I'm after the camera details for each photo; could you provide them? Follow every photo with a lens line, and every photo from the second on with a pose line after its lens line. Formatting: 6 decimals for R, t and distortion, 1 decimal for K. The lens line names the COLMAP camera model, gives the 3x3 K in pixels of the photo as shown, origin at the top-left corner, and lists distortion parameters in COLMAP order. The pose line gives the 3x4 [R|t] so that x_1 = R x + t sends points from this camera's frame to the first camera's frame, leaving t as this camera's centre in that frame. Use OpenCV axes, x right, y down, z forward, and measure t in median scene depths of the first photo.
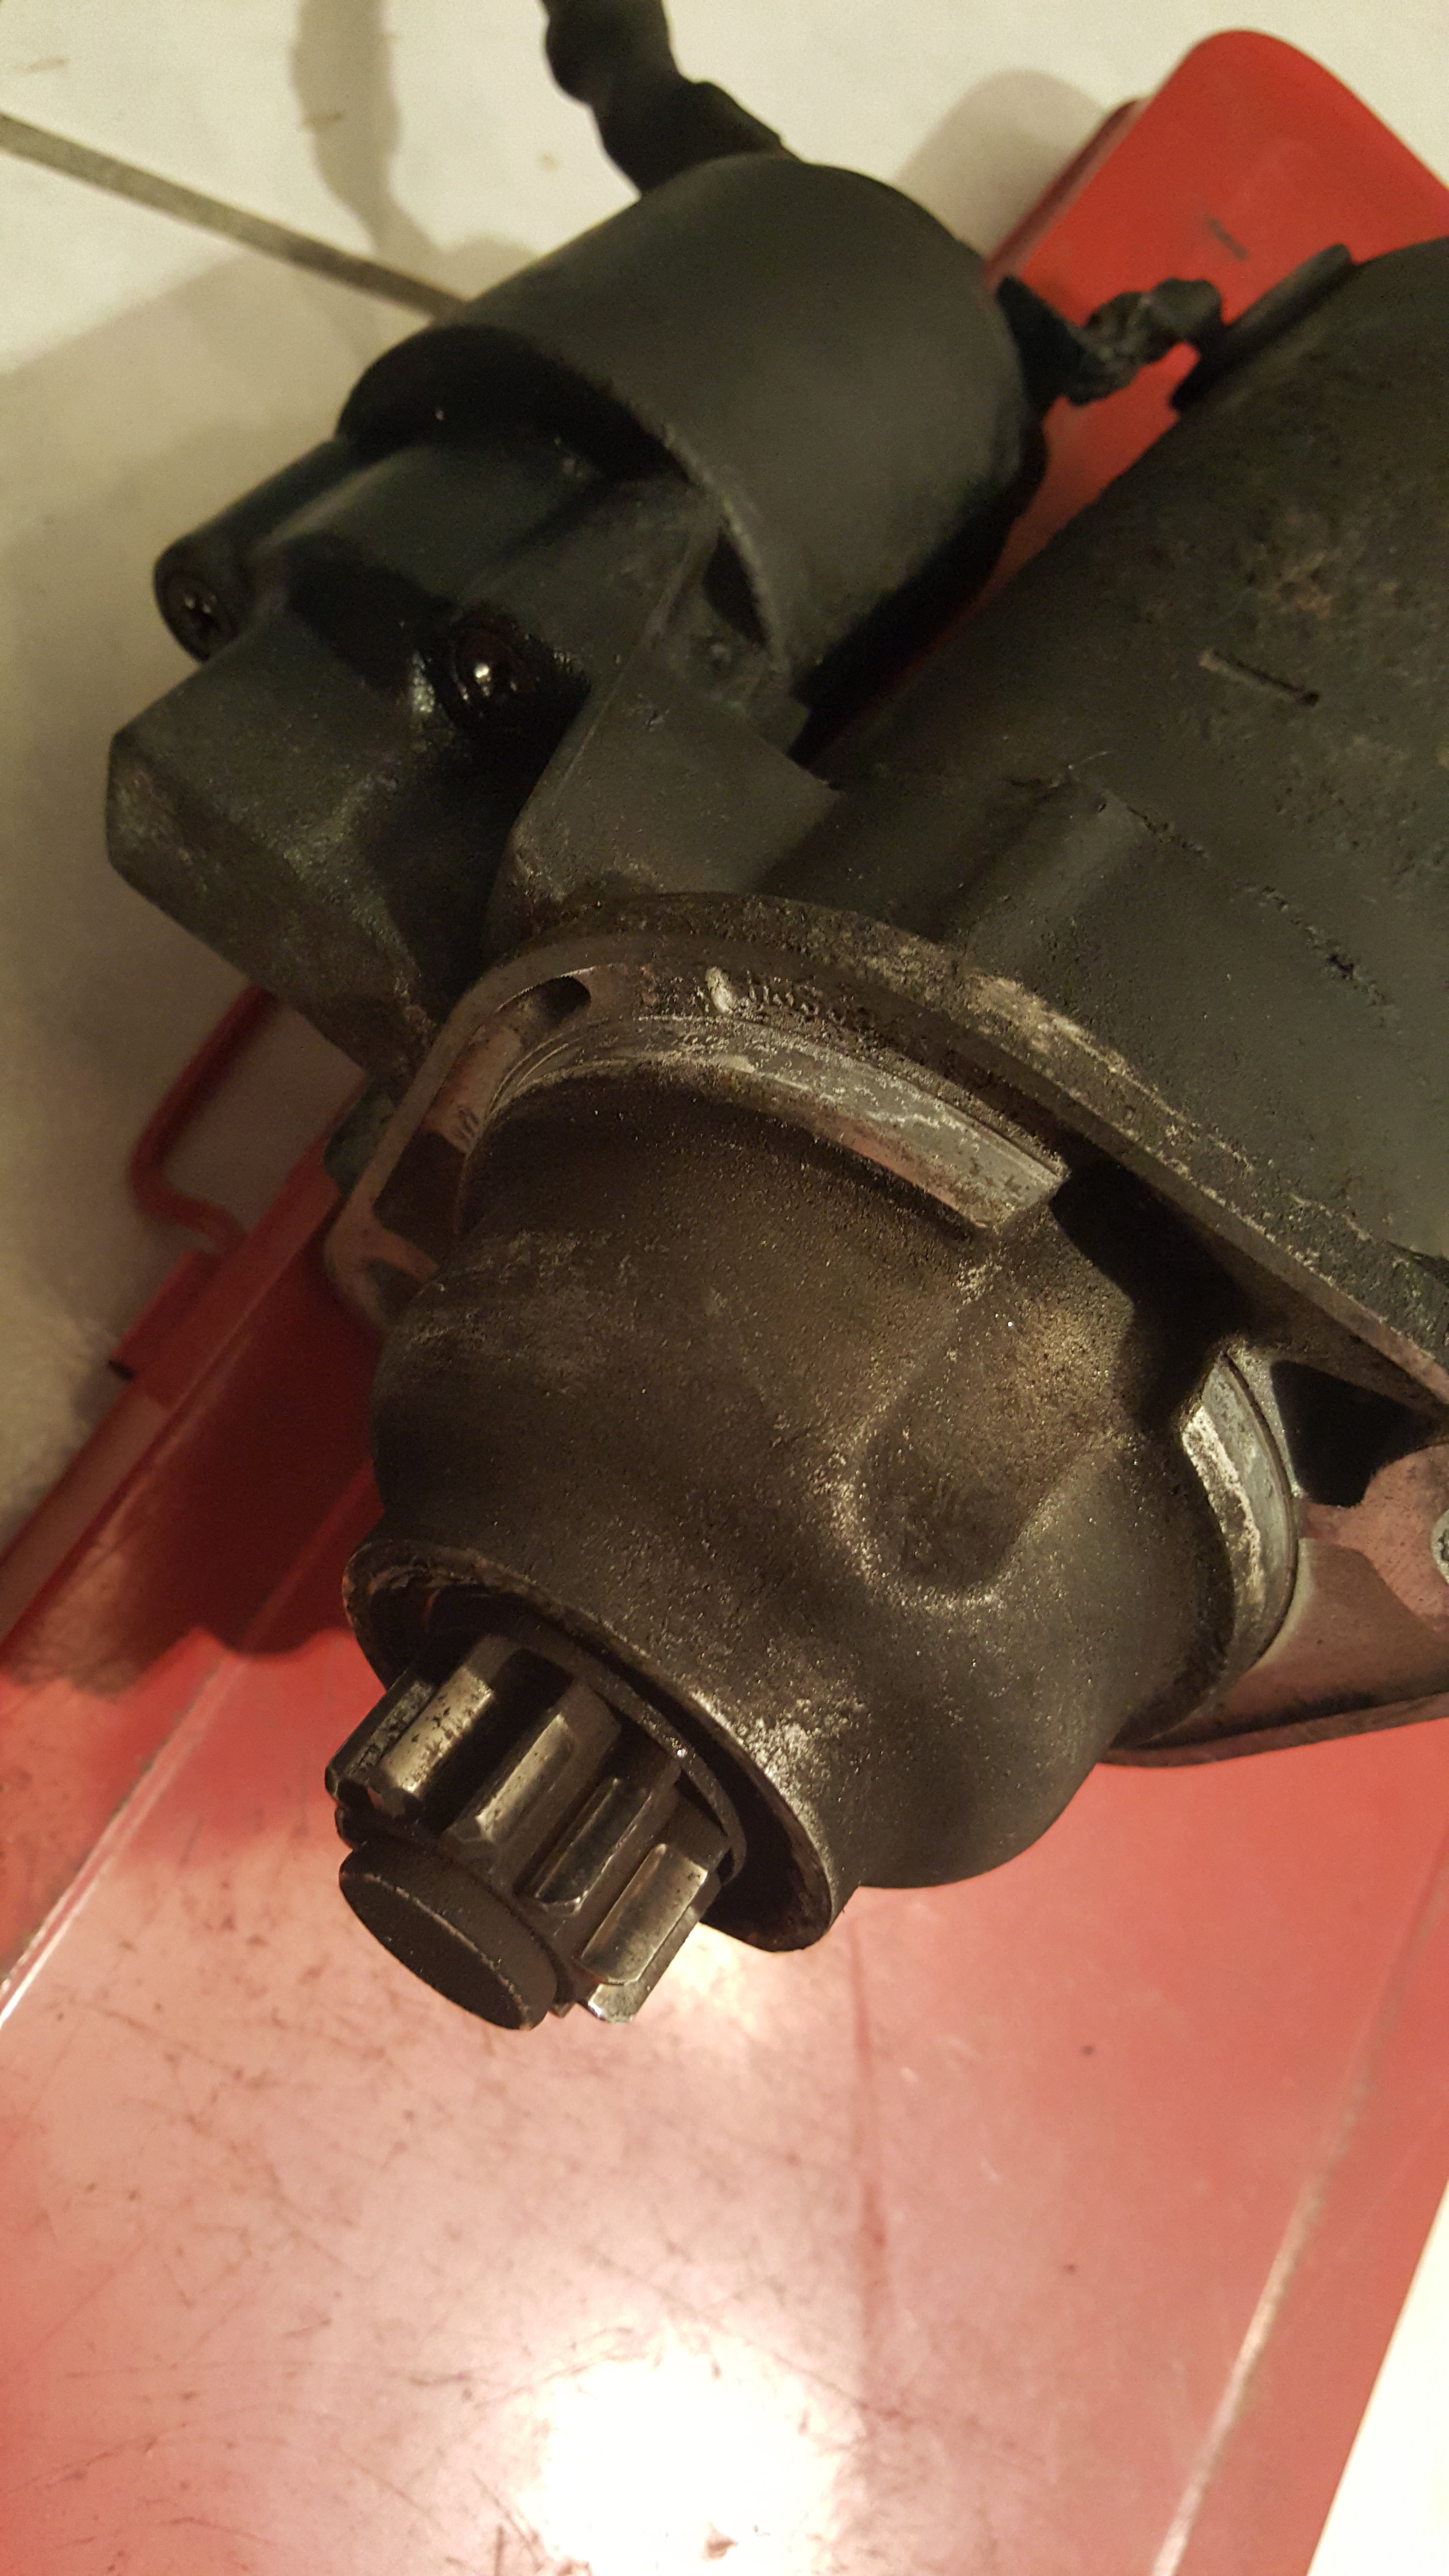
lens RADIAL K [[1958.8, 0, 705.3], [0, 1958.8, 1279.8], [0, 0, 1]] dist [0.064205, -0.003283]
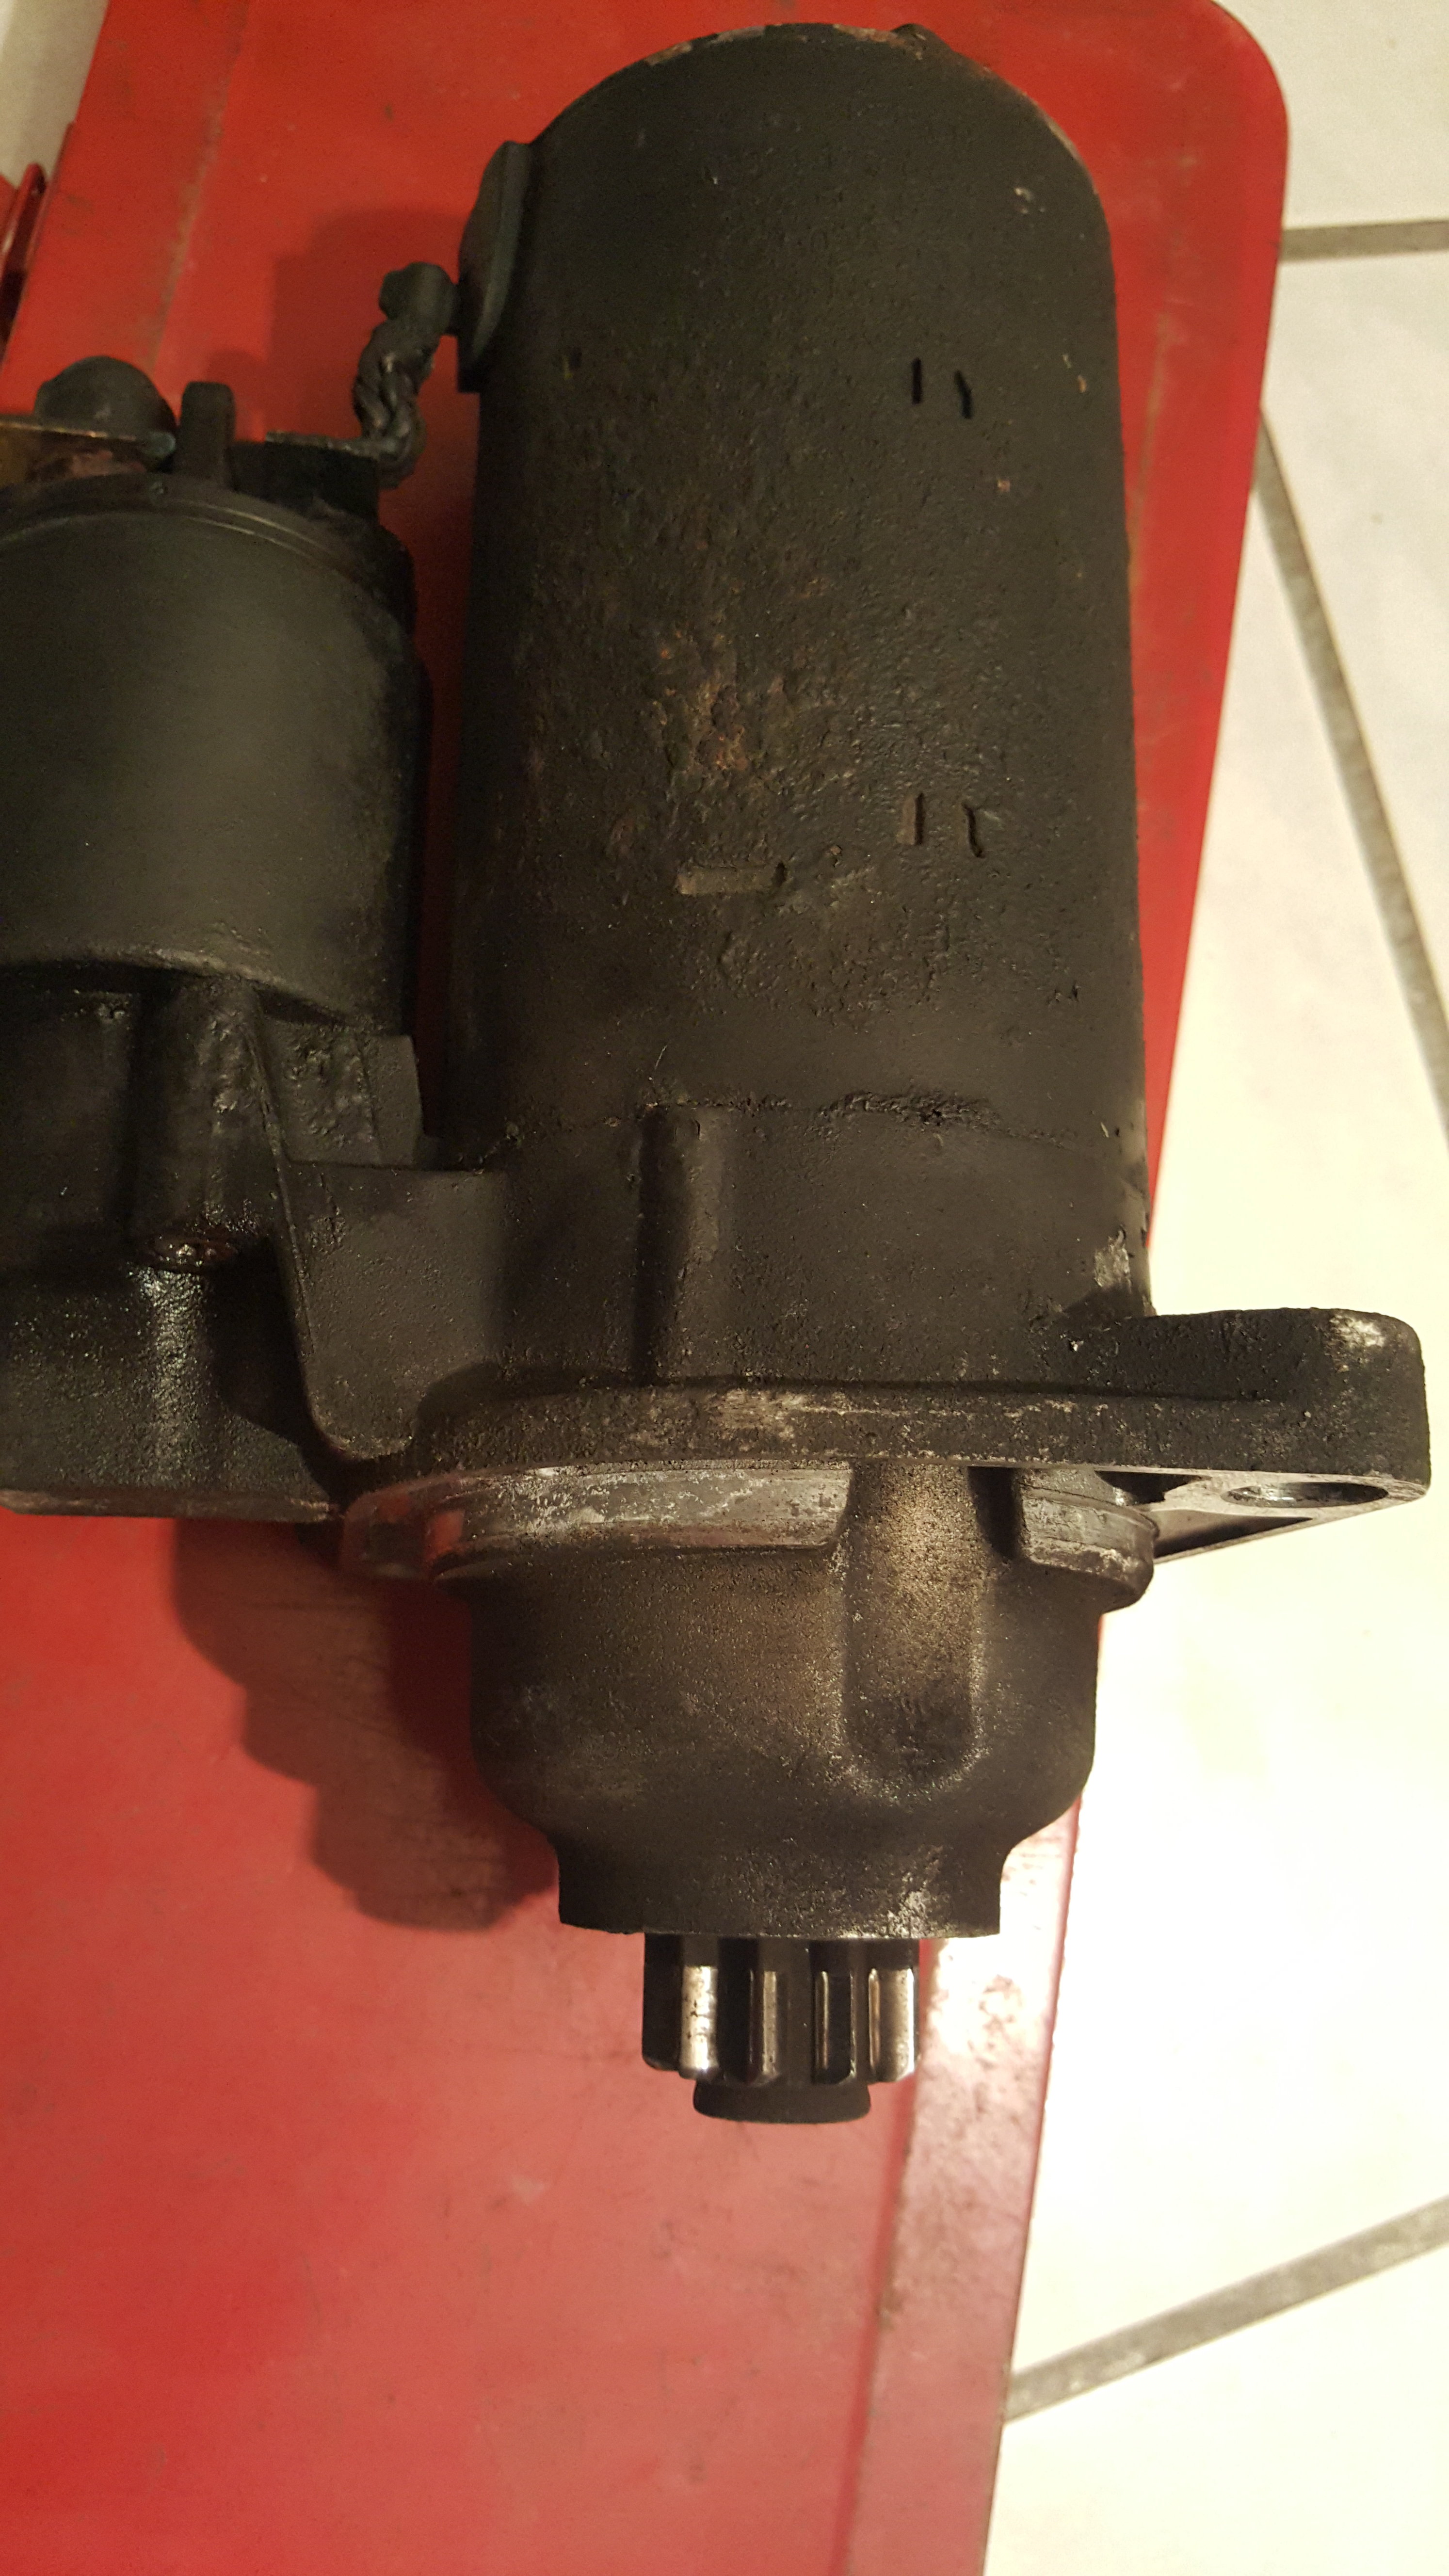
lens RADIAL K [[1958.8, 0, 738.7], [0, 1958.8, 1283.5], [0, 0, 1]] dist [0.064205, -0.003283]
pose [[0.818071, -0.572076, -0.059065, 0.269477], [0.559141, 0.767103, 0.314508, -0.598750], [-0.134614, -0.290316, 0.947415, -0.178887]]
